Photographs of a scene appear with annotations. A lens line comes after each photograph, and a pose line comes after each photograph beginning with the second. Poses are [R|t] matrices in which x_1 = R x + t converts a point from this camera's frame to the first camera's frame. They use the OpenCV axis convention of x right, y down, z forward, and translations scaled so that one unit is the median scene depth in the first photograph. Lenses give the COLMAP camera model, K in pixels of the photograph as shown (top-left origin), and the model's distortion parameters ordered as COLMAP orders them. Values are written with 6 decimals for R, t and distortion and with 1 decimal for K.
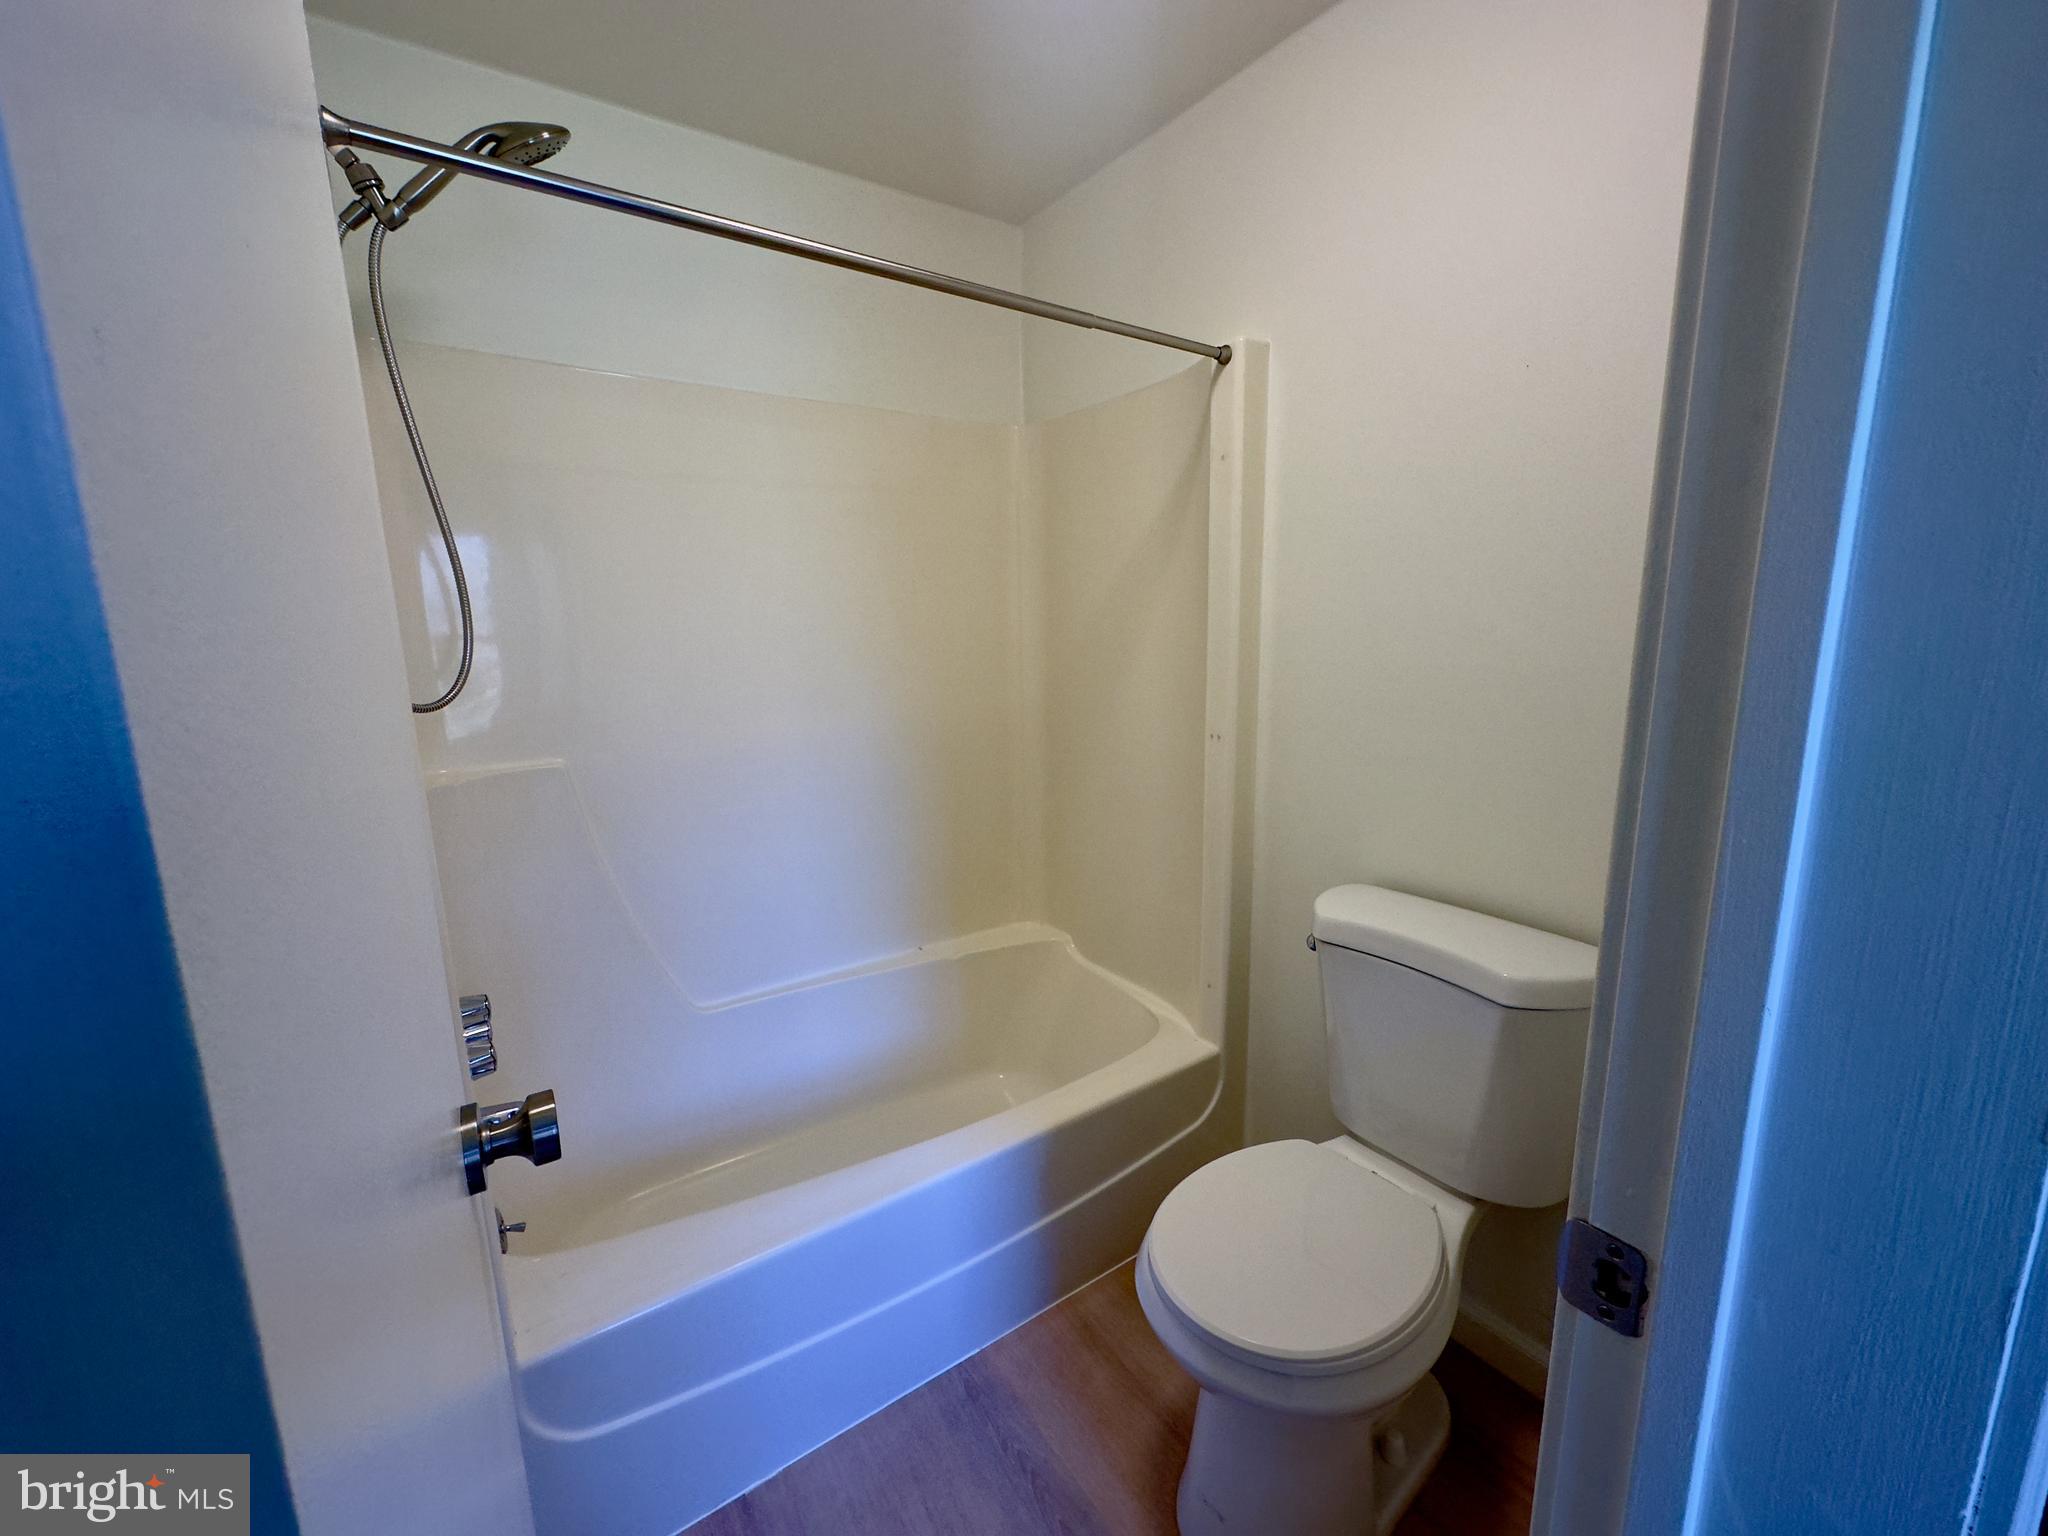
lens RADIAL K [[818.3, 0, 1005.0], [0, 818.3, 761.4], [0, 0, 1]] dist [-0.002237, -0.000357]
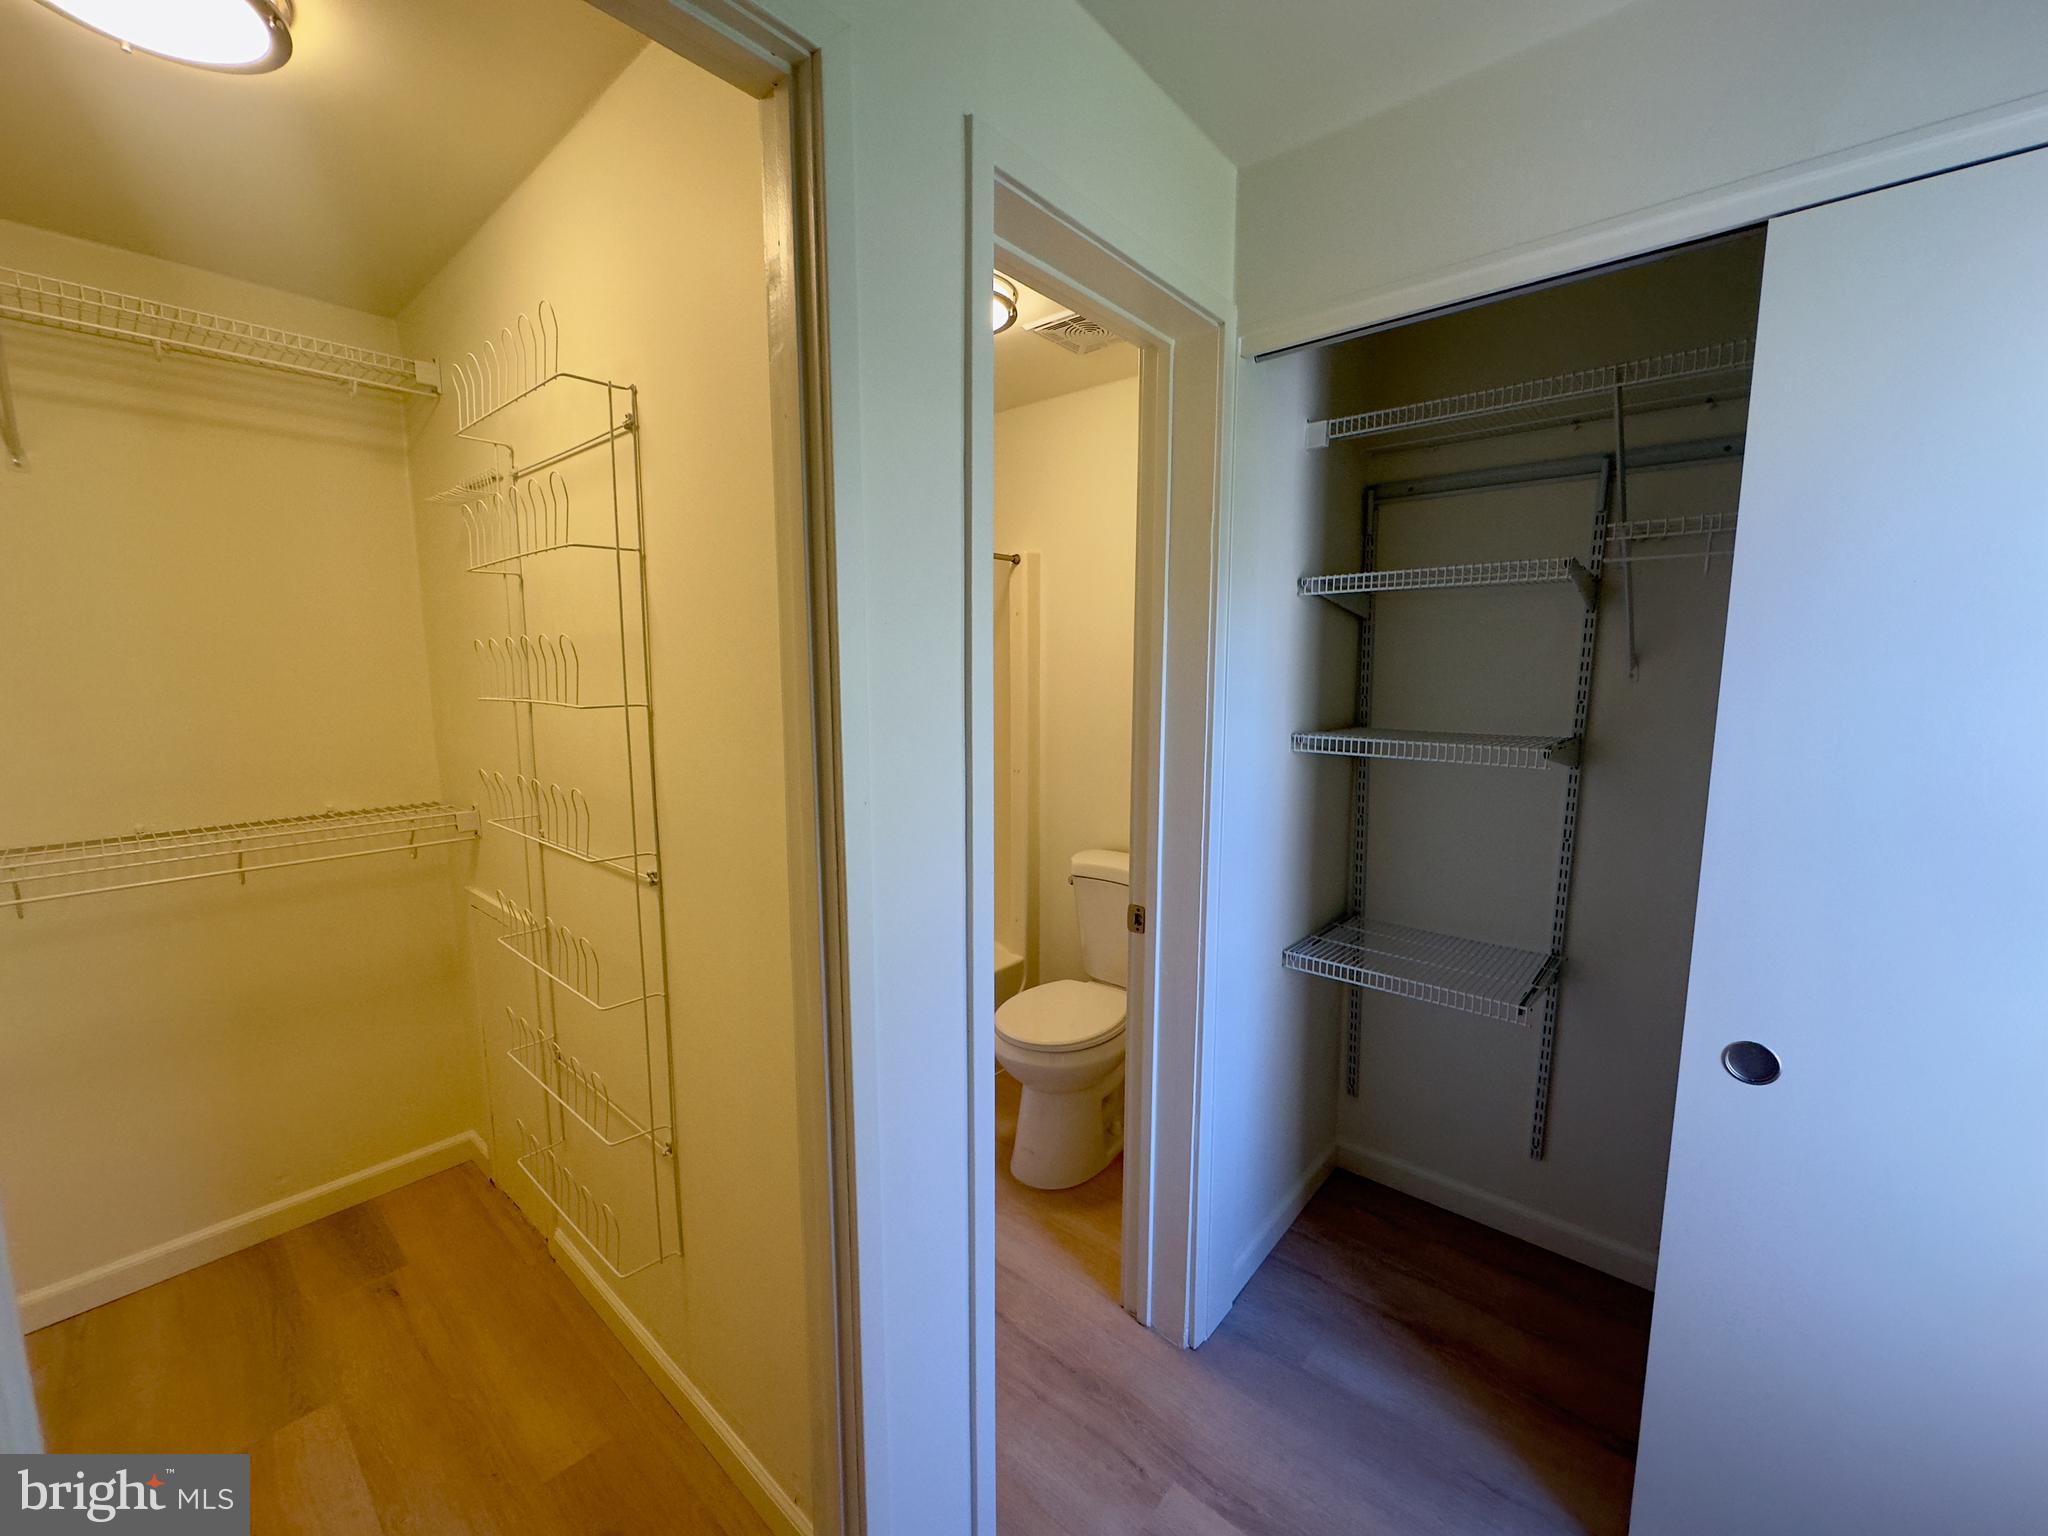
lens RADIAL K [[818.3, 0, 1005.0], [0, 818.3, 761.4], [0, 0, 1]] dist [-0.002237, -0.000357]
pose [[0.968586, -0.013354, 0.248321, -0.212515], [0.026352, 0.998446, -0.049096, 0.036993], [-0.247279, 0.054097, 0.967433, -0.723504]]
